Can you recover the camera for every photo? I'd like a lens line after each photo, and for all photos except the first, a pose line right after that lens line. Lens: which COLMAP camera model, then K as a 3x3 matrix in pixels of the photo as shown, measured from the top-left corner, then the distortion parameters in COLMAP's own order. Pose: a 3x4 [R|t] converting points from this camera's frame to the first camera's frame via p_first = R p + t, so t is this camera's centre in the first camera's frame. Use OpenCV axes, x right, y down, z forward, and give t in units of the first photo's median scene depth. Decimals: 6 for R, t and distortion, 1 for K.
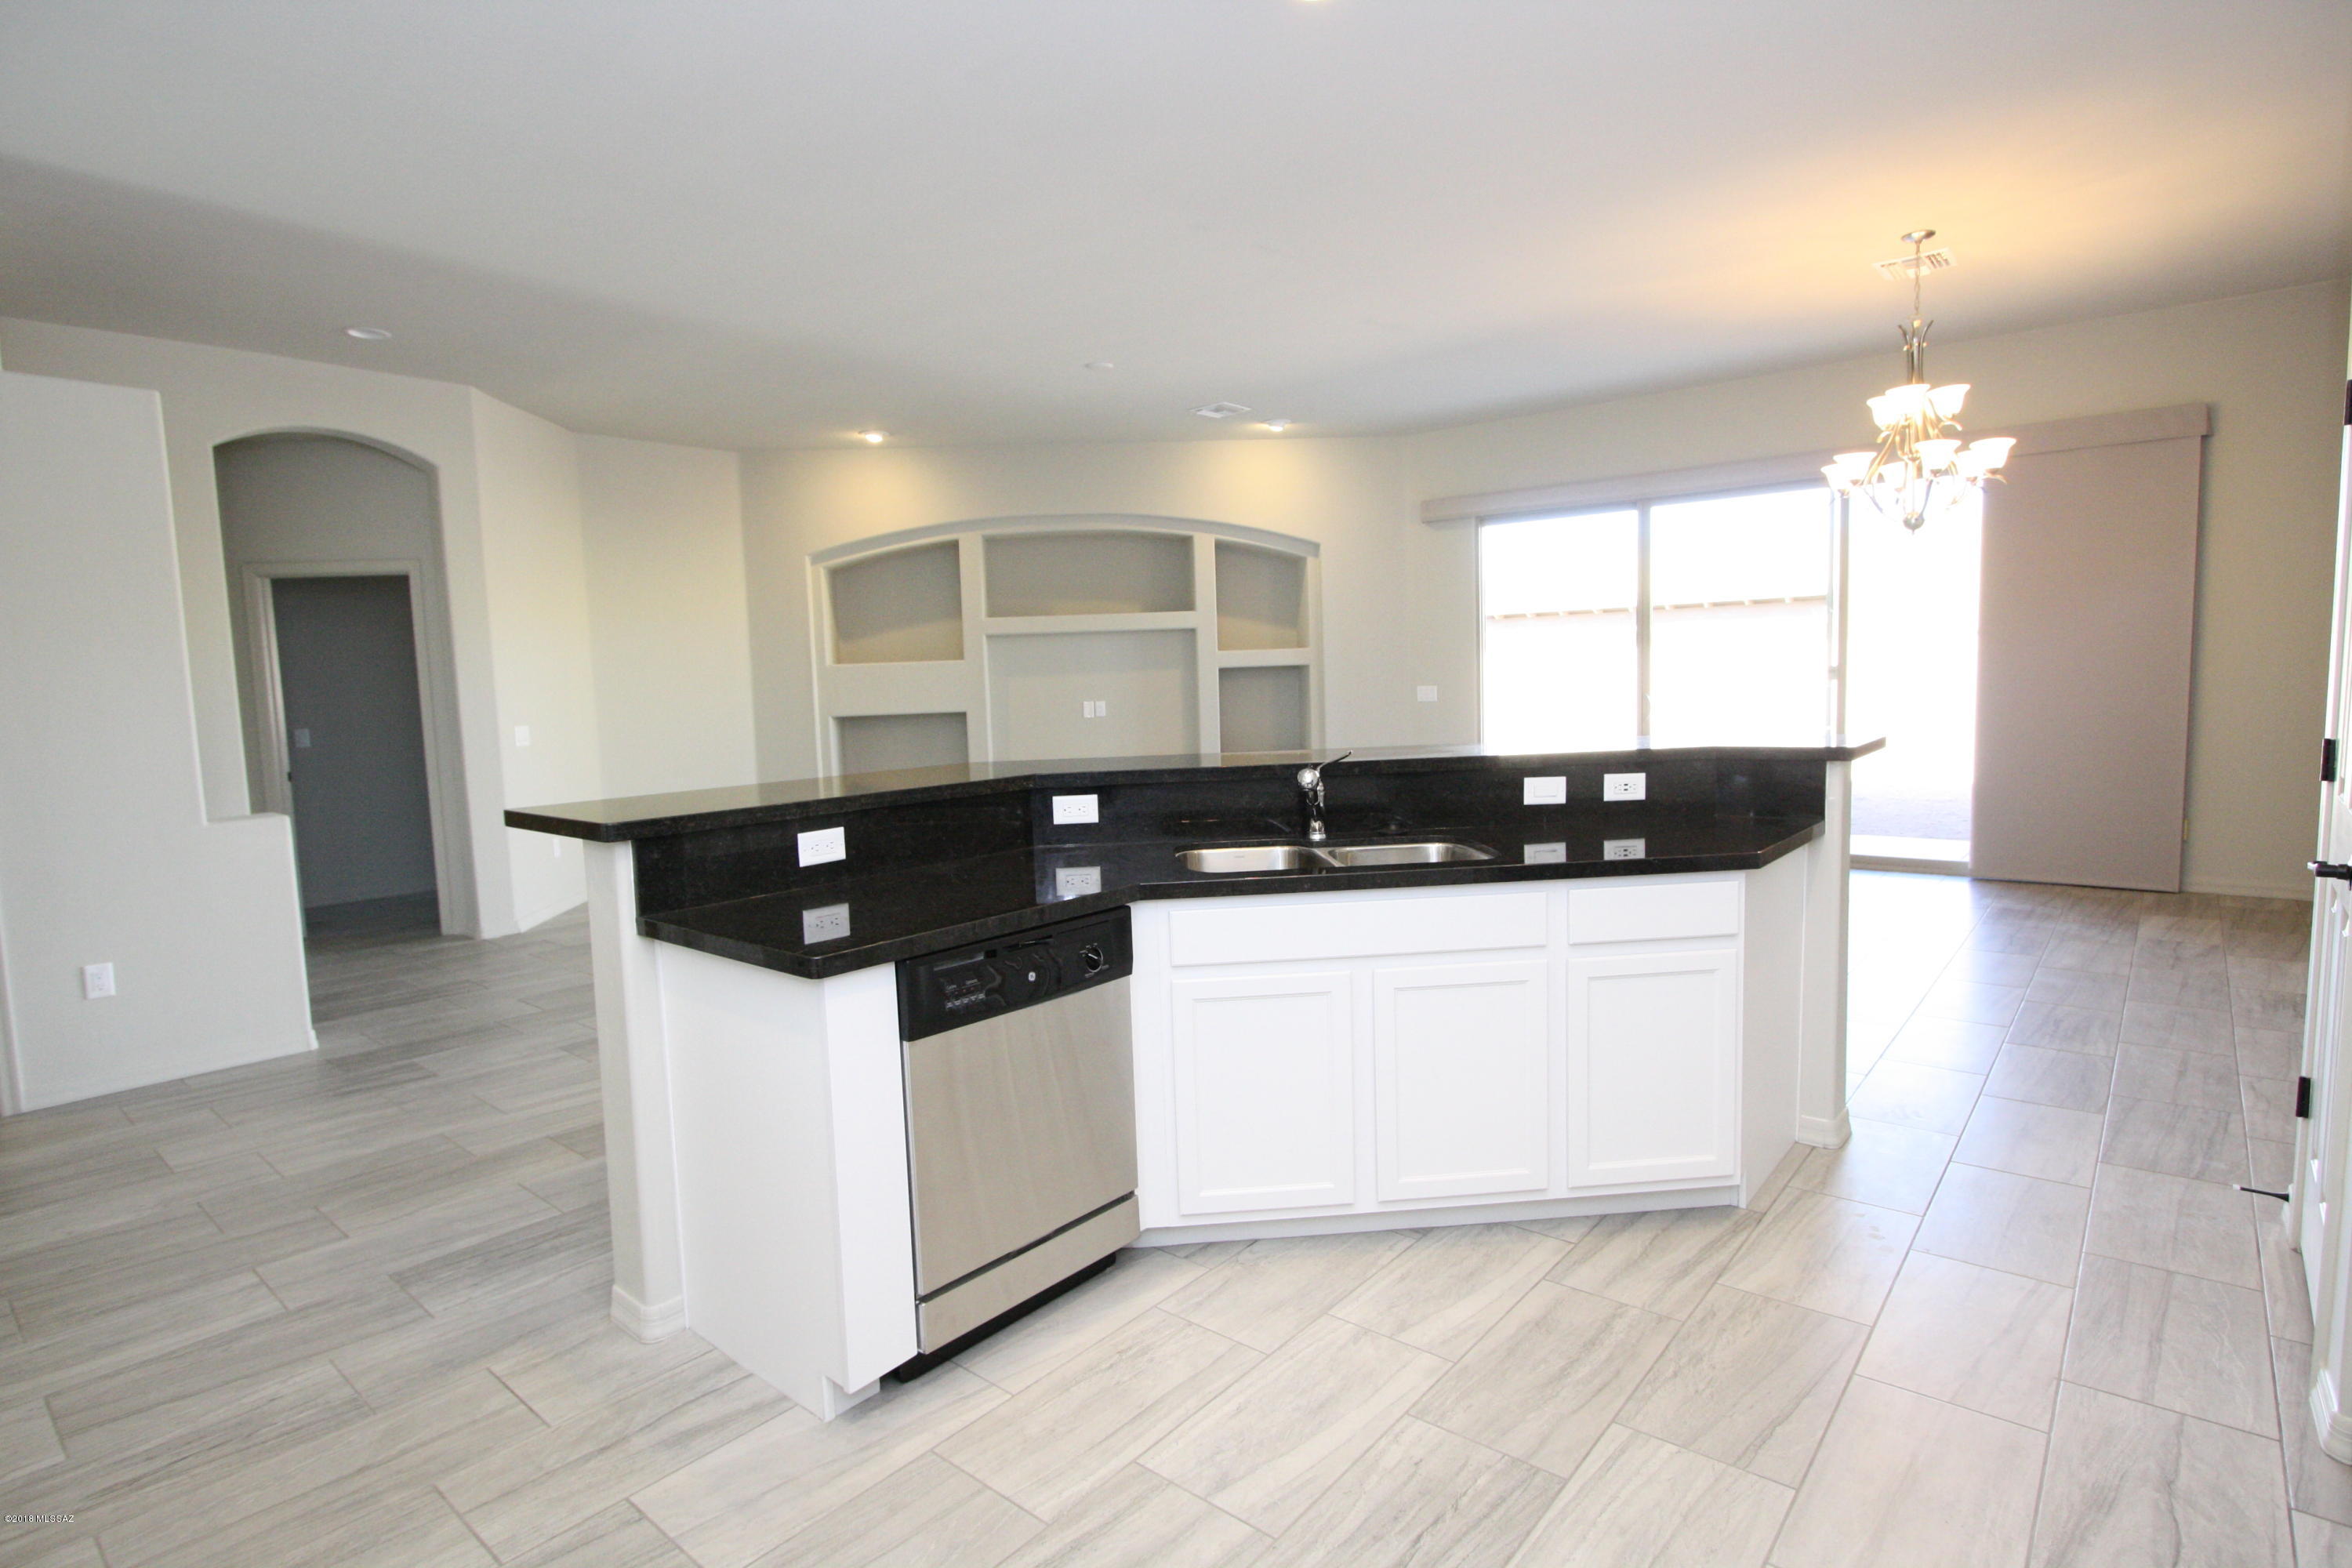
lens RADIAL K [[1192.2, 0, 1170.7], [0, 1192.2, 775.6], [0, 0, 1]] dist [-0.017562, 0.002367]
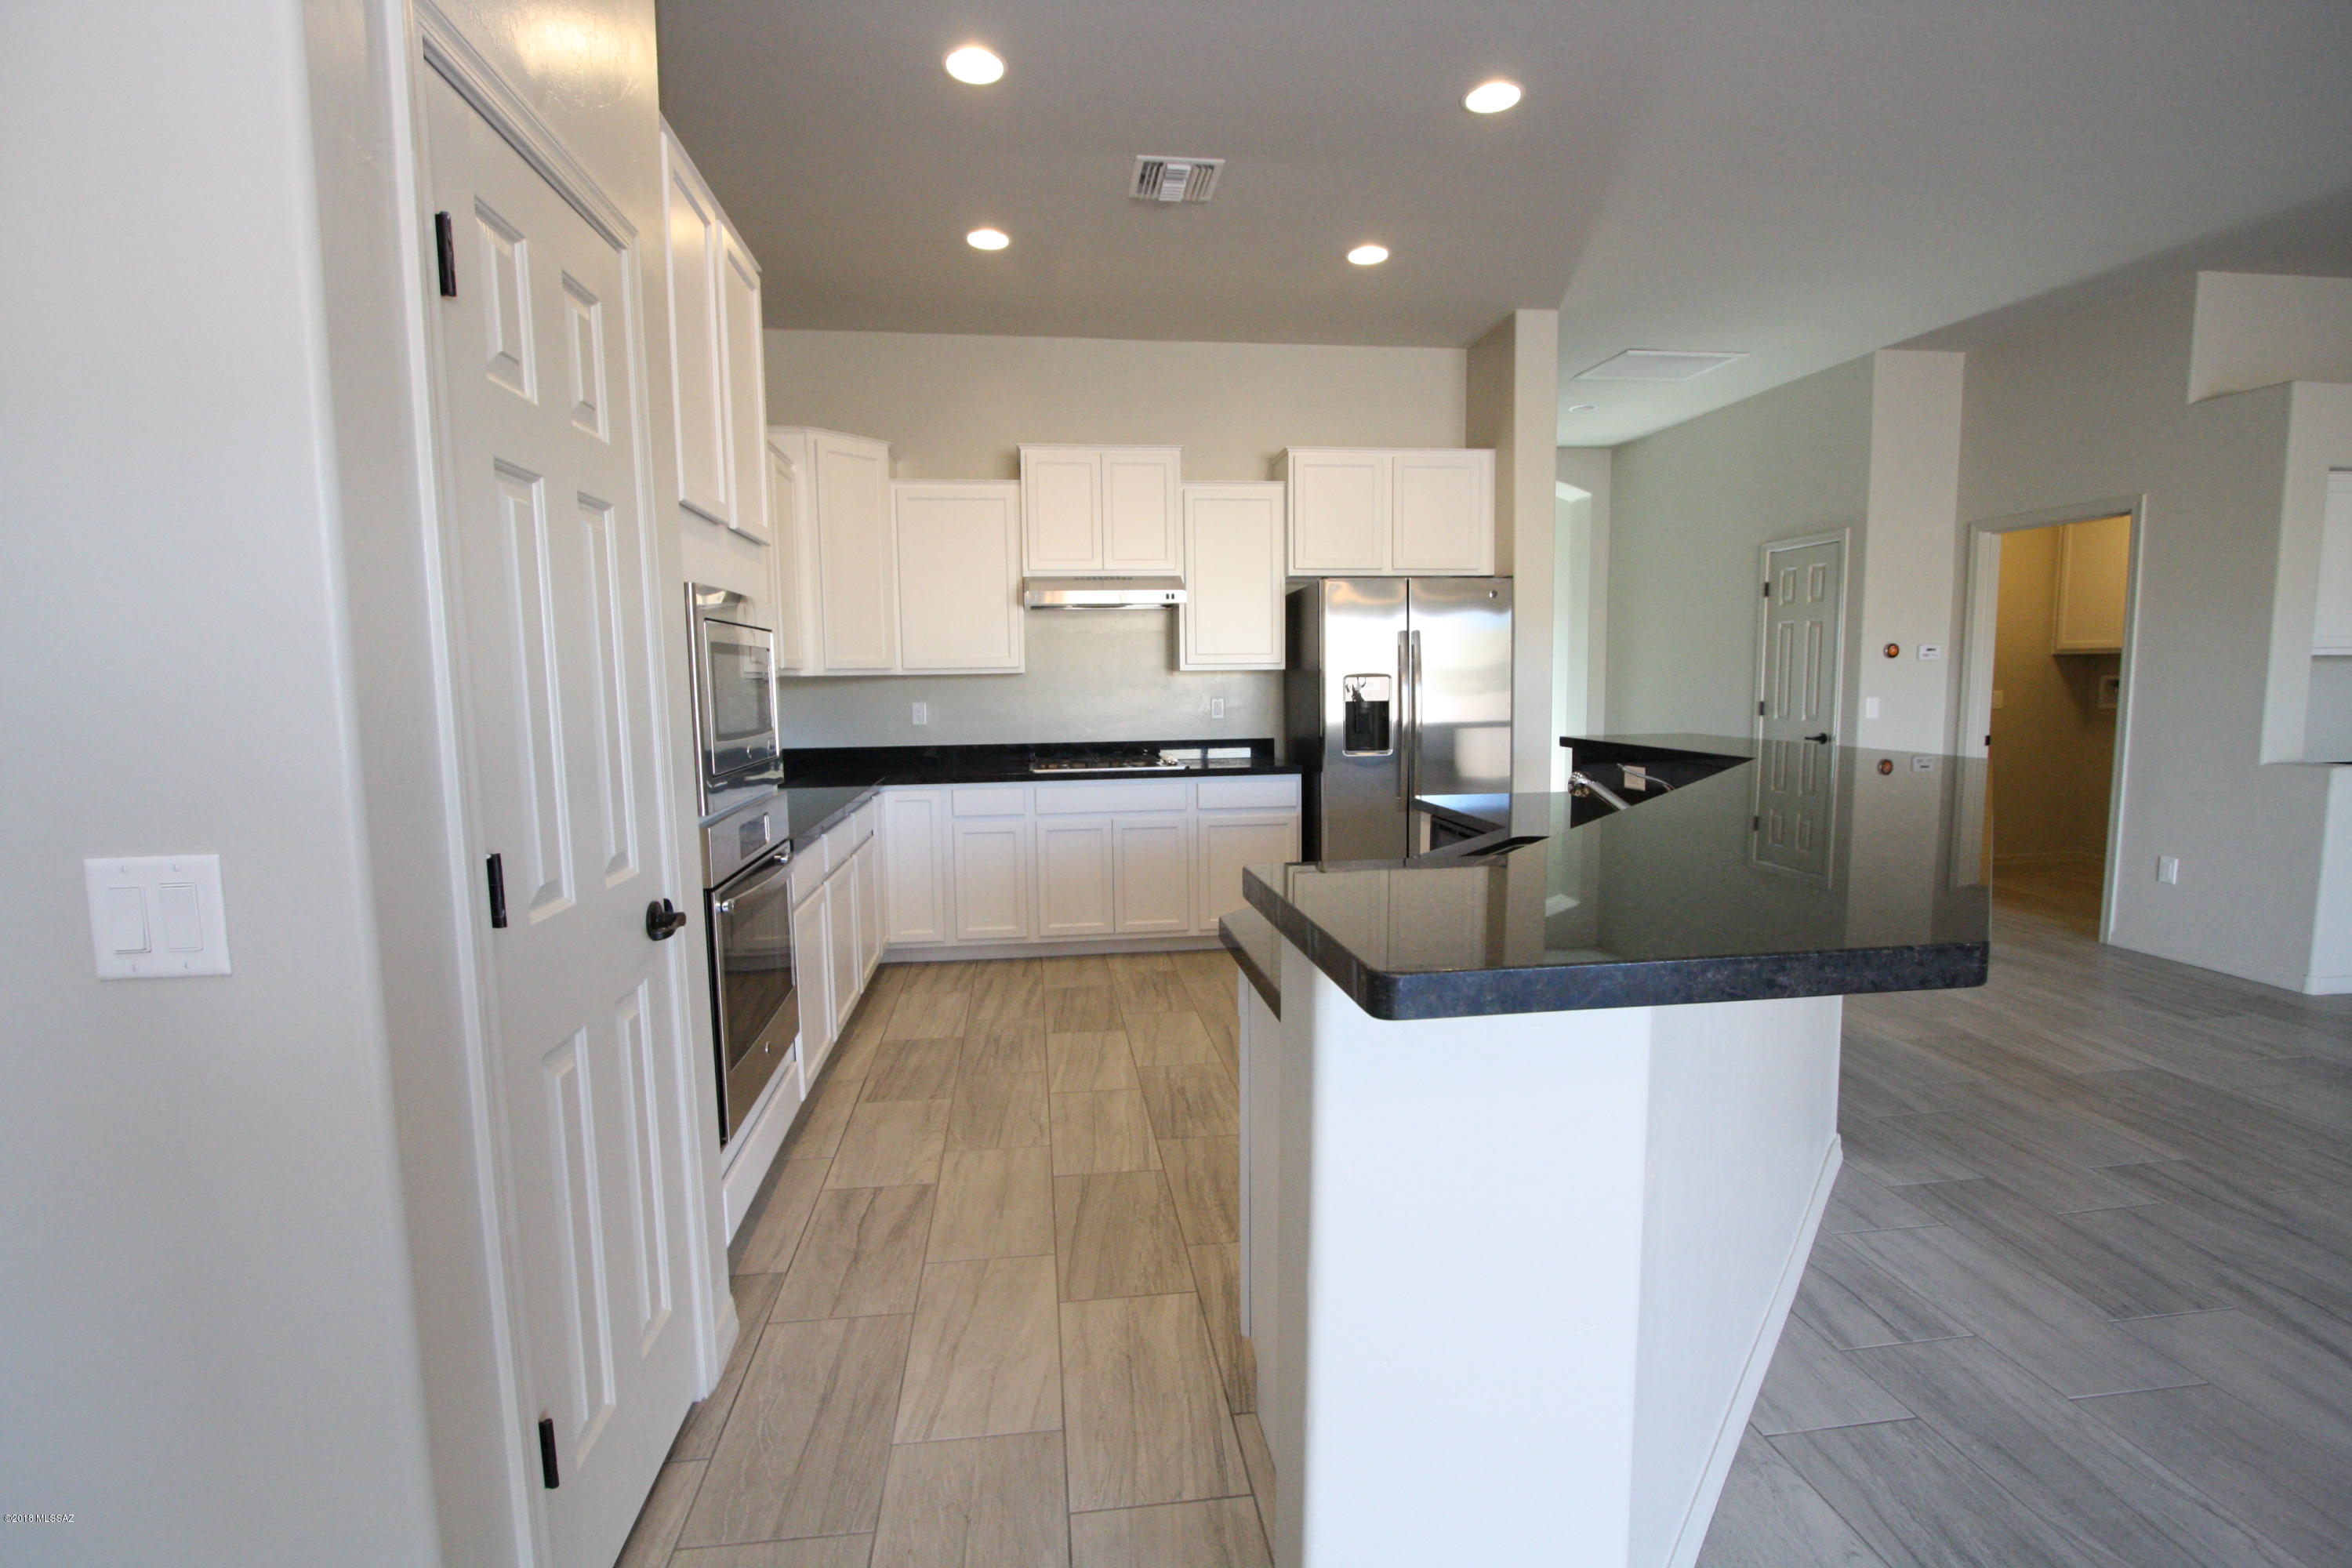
lens RADIAL K [[1091.7, 0, 1165.5], [0, 1091.7, 793.4], [0, 0, 1]] dist [-0.017455, 0.000791]
pose [[-0.674684, 0.120628, -0.728183, 0.310999], [-0.027095, 0.981842, 0.187753, -0.045476], [0.737609, 0.146404, -0.659165, 0.431780]]
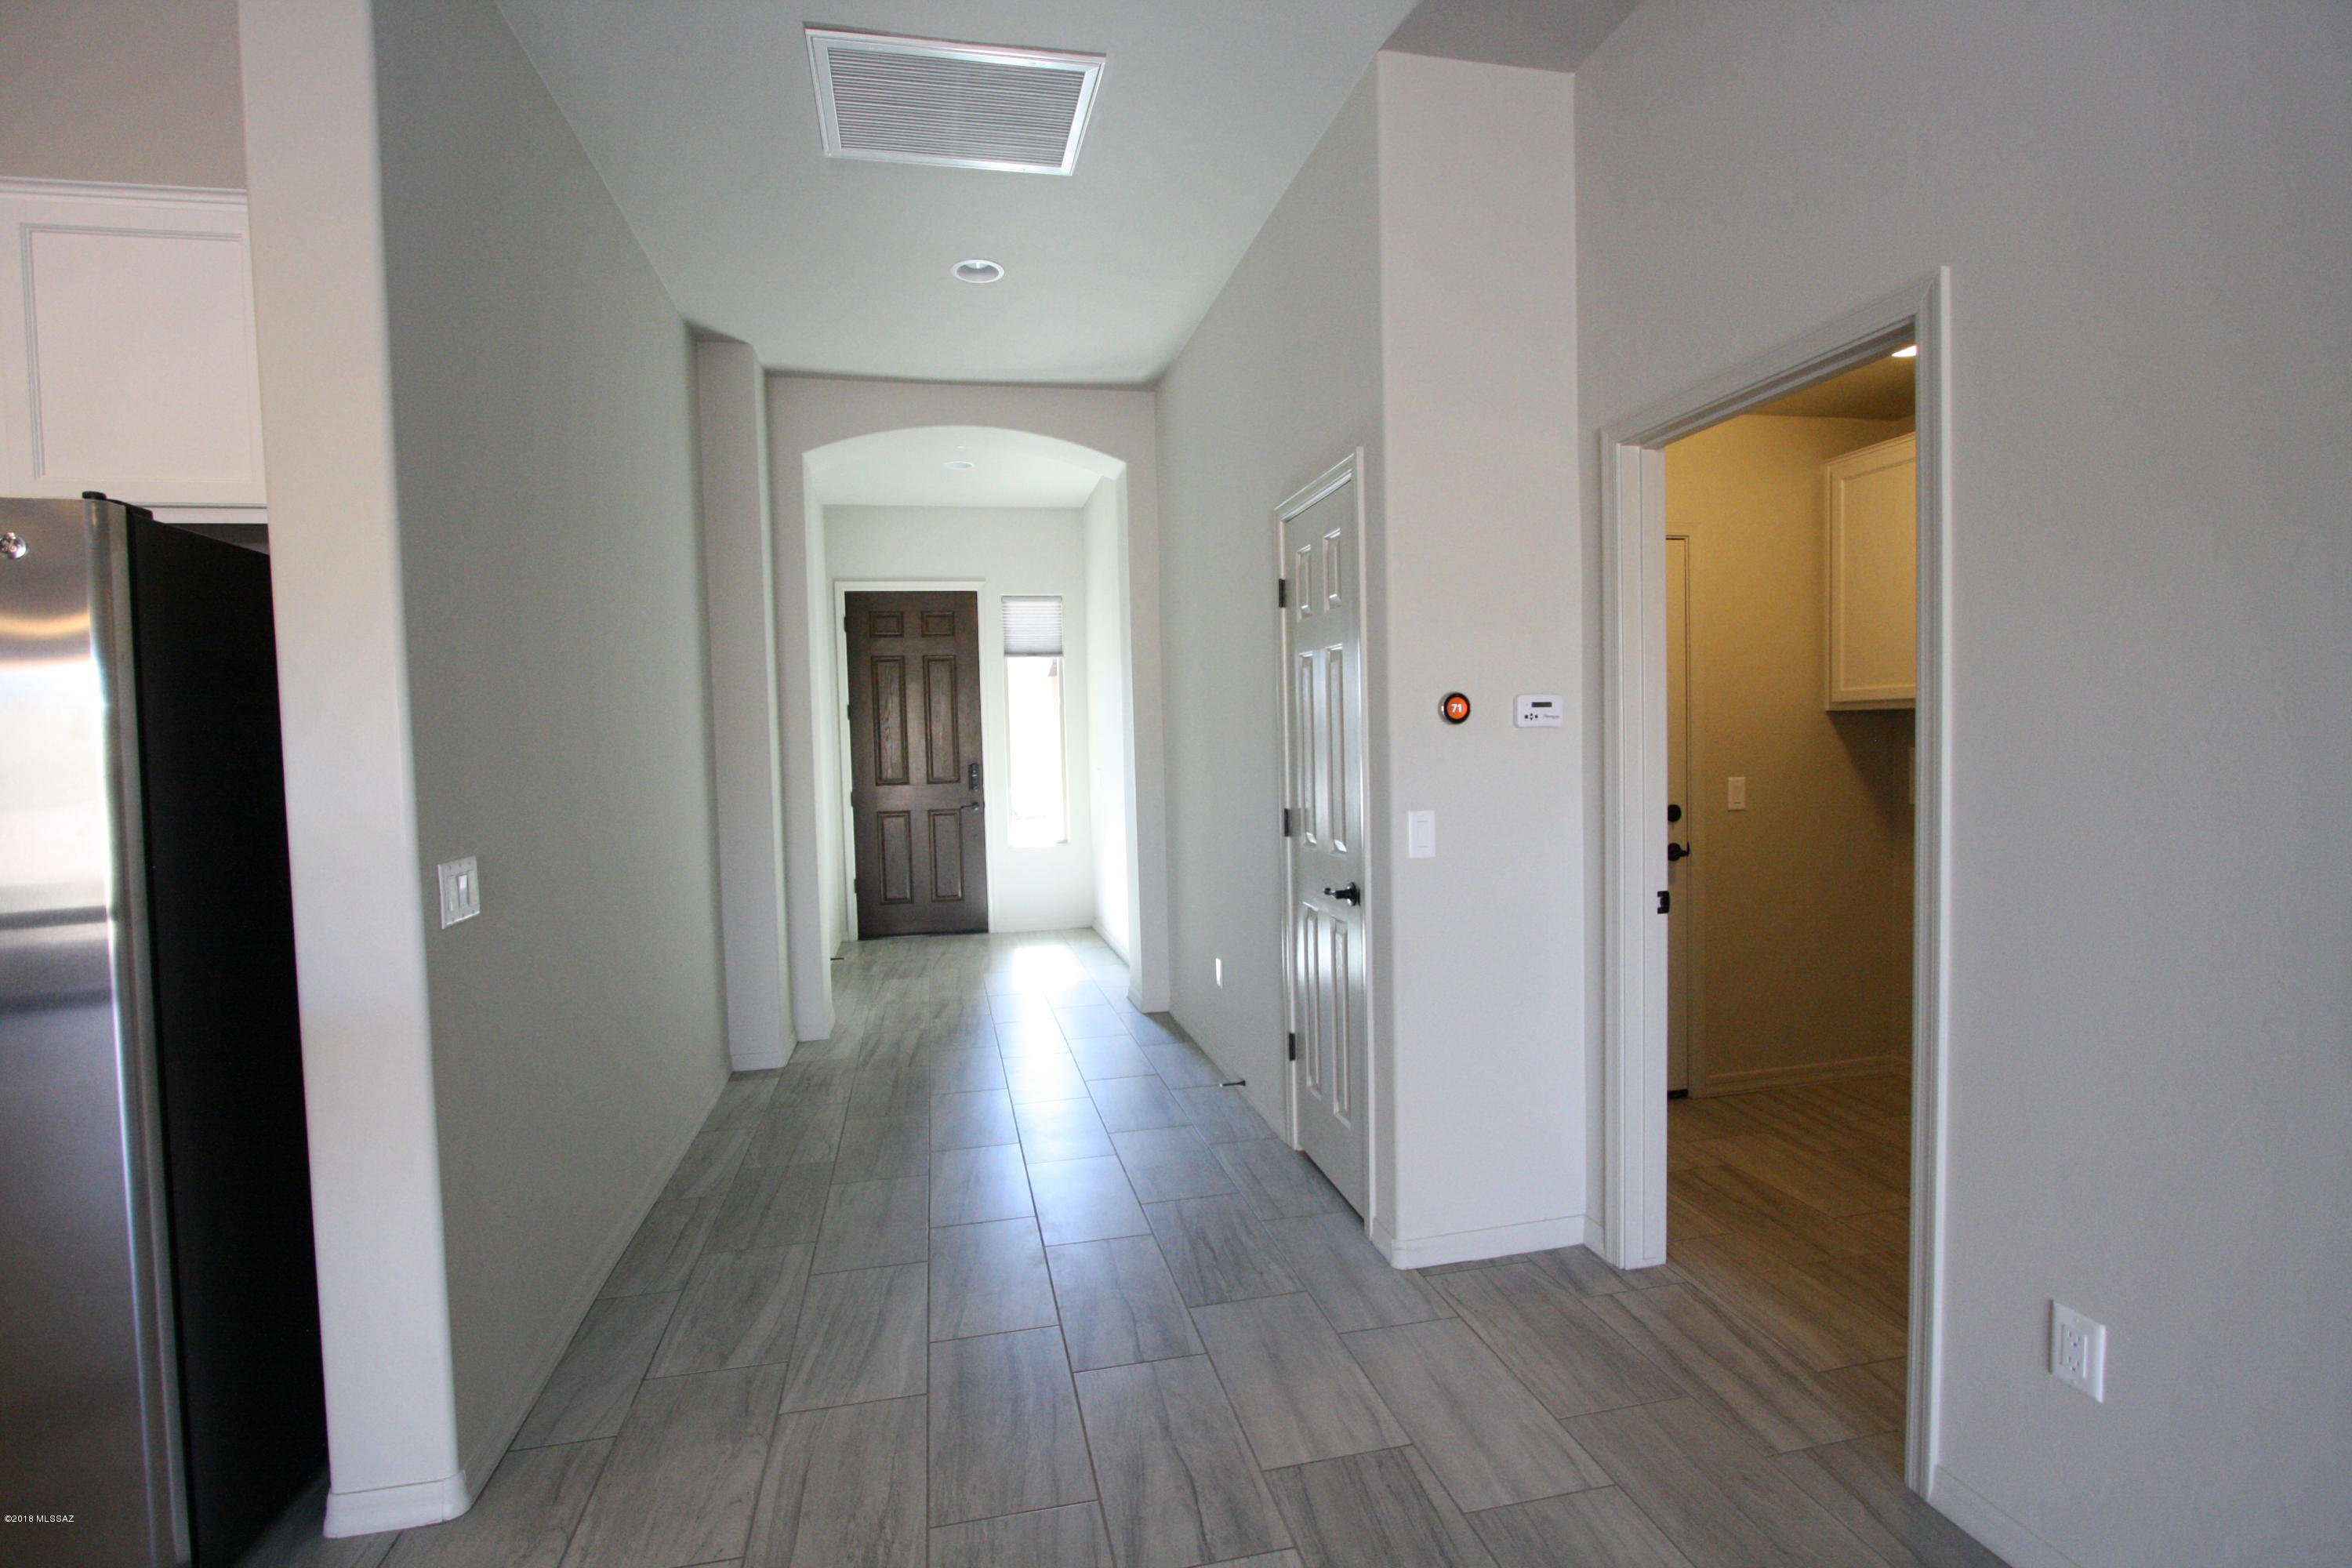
lens RADIAL K [[1091.7, 0, 1166.4], [0, 1091.7, 785.4], [0, 0, 1]] dist [-0.017455, 0.000791]
pose [[-0.606439, 0.082280, -0.790862, -0.186659], [-0.022764, 0.992427, 0.120706, -0.032428], [0.794804, 0.091204, -0.599973, 0.430516]]
